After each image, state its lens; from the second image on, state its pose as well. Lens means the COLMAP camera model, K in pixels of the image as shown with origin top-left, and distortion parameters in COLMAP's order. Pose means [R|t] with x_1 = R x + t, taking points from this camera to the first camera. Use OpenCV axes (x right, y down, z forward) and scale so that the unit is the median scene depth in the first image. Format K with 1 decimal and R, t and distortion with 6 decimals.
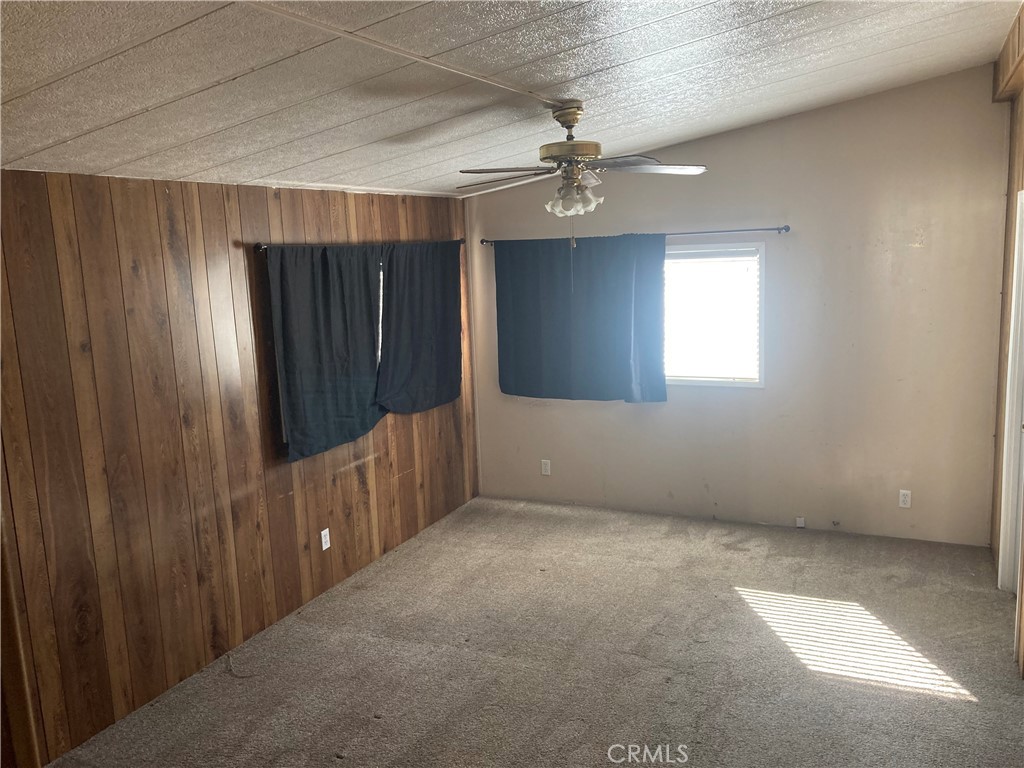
lens RADIAL K [[830.0, 0, 509.3], [0, 830.0, 388.0], [0, 0, 1]] dist [0.013448, -0.010427]
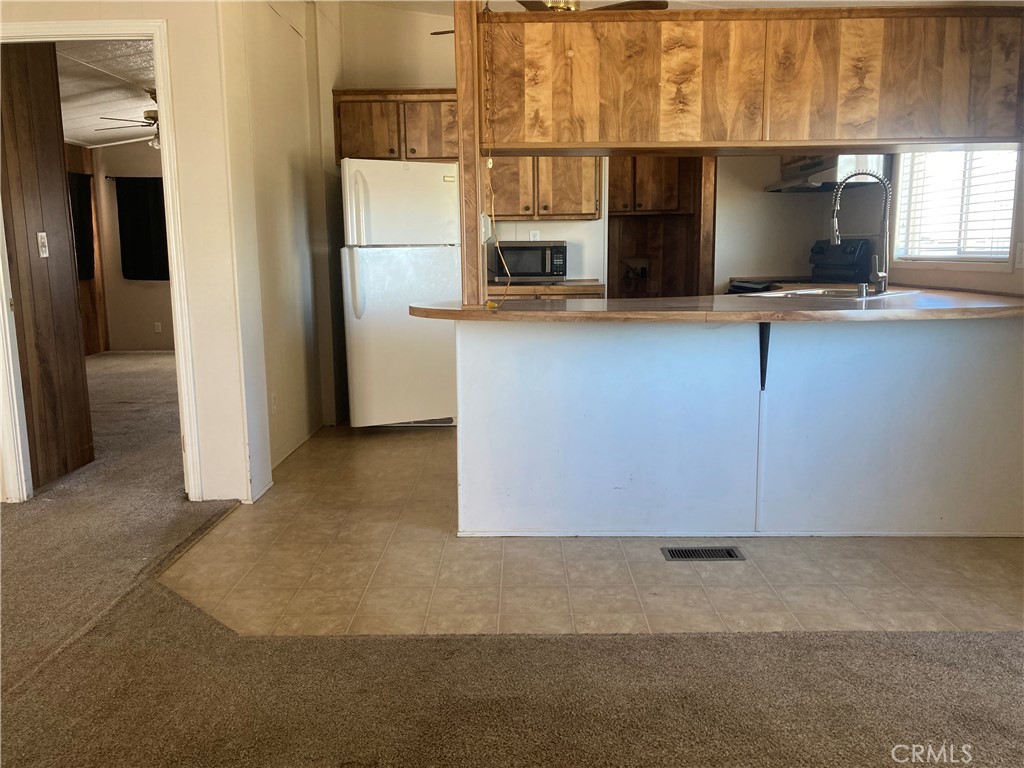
lens RADIAL K [[830.0, 0, 509.3], [0, 830.0, 388.0], [0, 0, 1]] dist [0.013448, -0.010427]
pose [[0.905952, -0.033486, 0.422055, -0.031357], [0.037954, 0.999277, -0.002187, 0.363760], [-0.421676, 0.018000, 0.906568, -1.035385]]
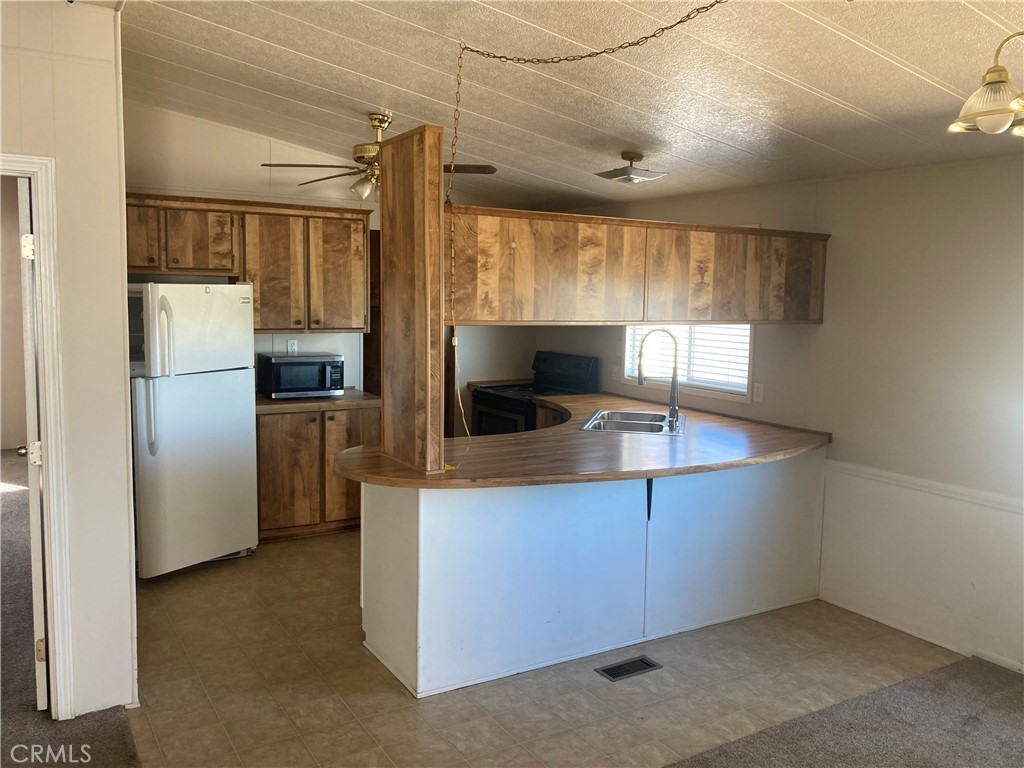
lens RADIAL K [[824.8, 0, 518.1], [0, 824.8, 382.8], [0, 0, 1]] dist [0.009176, -0.003103]
pose [[0.553112, -0.033829, 0.832420, -0.327377], [0.092456, 0.995496, -0.020977, 0.233072], [-0.827961, 0.088565, 0.553748, -0.857459]]
